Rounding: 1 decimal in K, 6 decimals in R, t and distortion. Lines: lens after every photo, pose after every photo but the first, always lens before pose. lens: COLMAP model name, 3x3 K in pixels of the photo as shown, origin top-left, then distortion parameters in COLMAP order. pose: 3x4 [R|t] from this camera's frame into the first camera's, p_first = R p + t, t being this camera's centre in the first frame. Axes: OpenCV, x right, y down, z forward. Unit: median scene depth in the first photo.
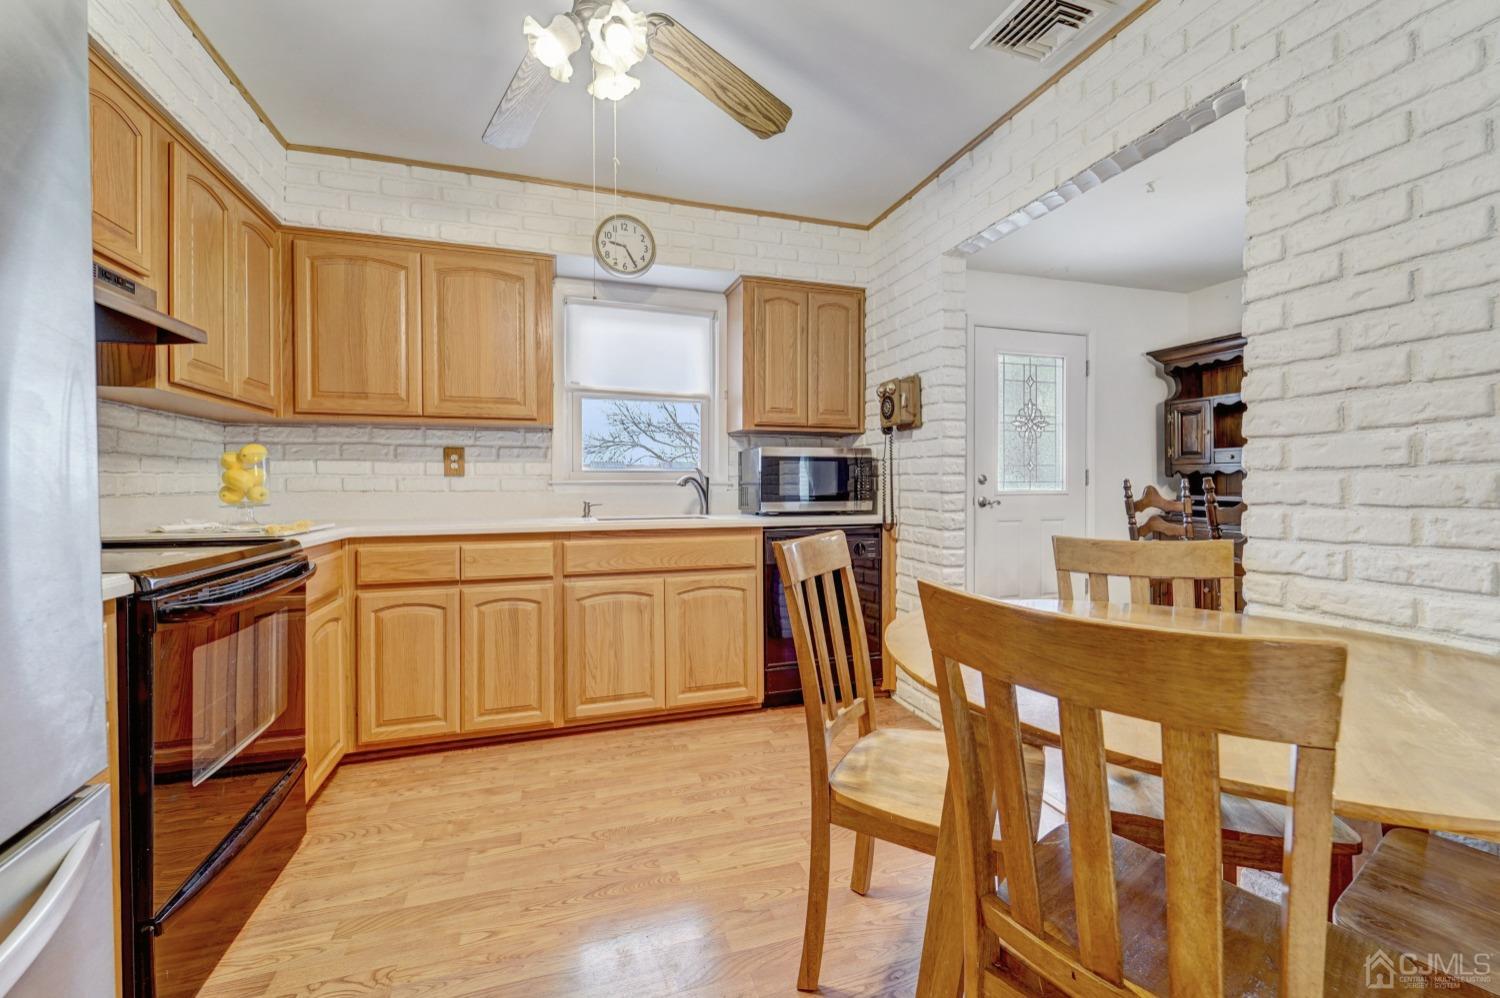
lens RADIAL K [[620.3, 0, 752.1], [0, 620.3, 484.7], [0, 0, 1]] dist [0.000467, 0.000023]
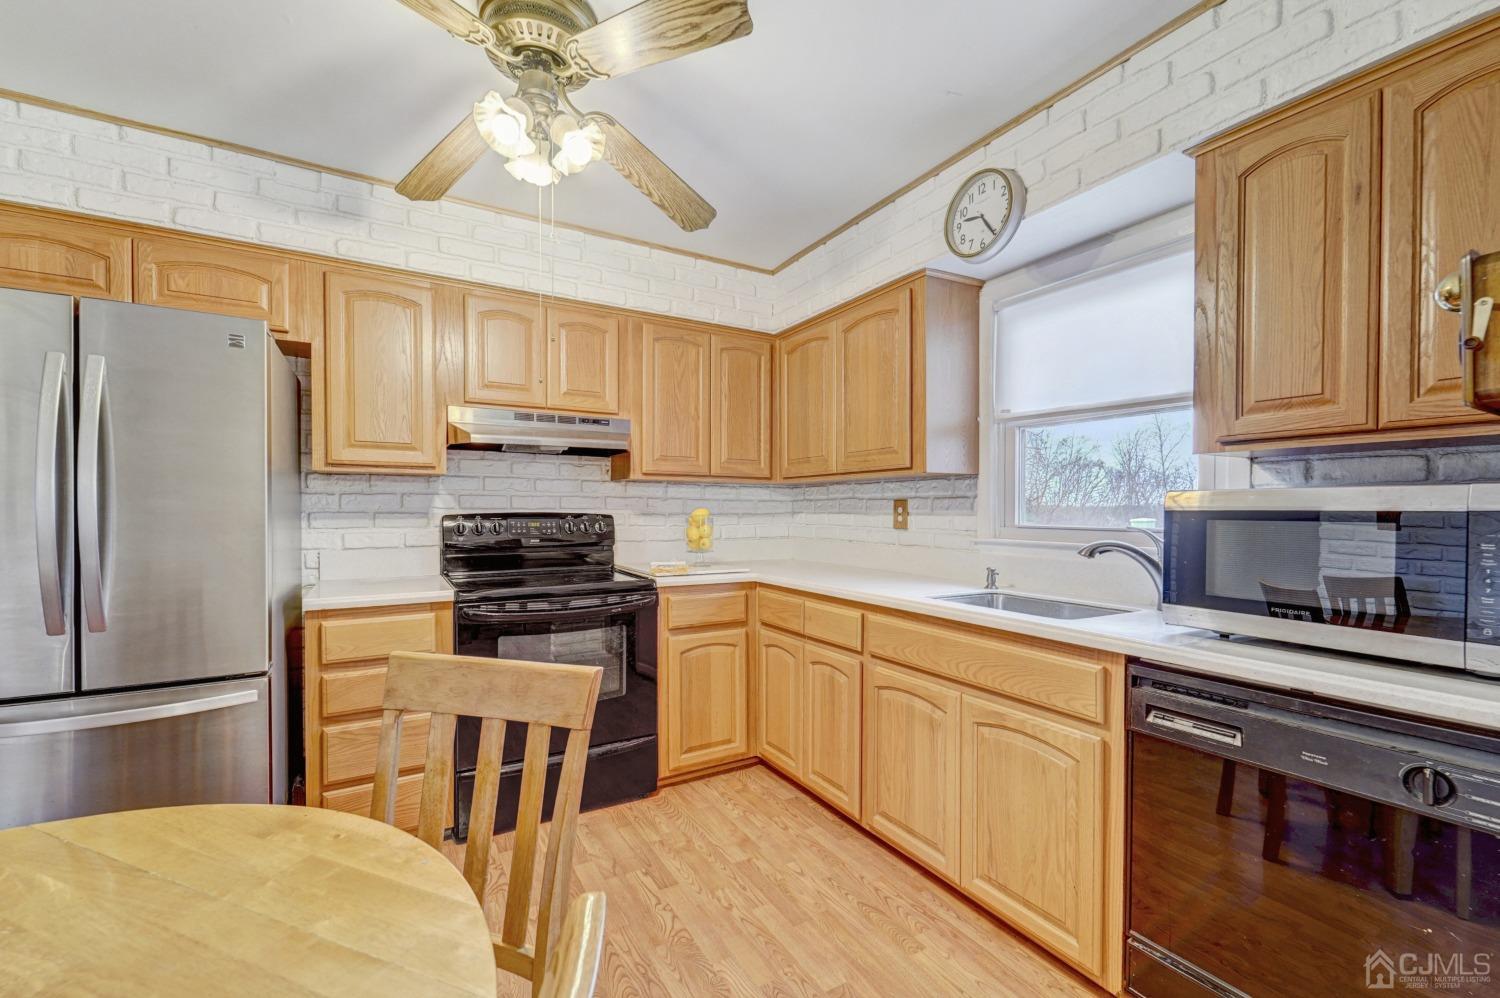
lens RADIAL K [[619.5, 0, 748.4], [0, 619.5, 515.4], [0, 0, 1]] dist [-0.001164, -0.000182]
pose [[0.210397, 0.011319, -0.977550, 0.449574], [-0.005306, 0.999931, 0.010436, -0.047554], [0.977602, 0.002991, 0.210443, 0.604740]]
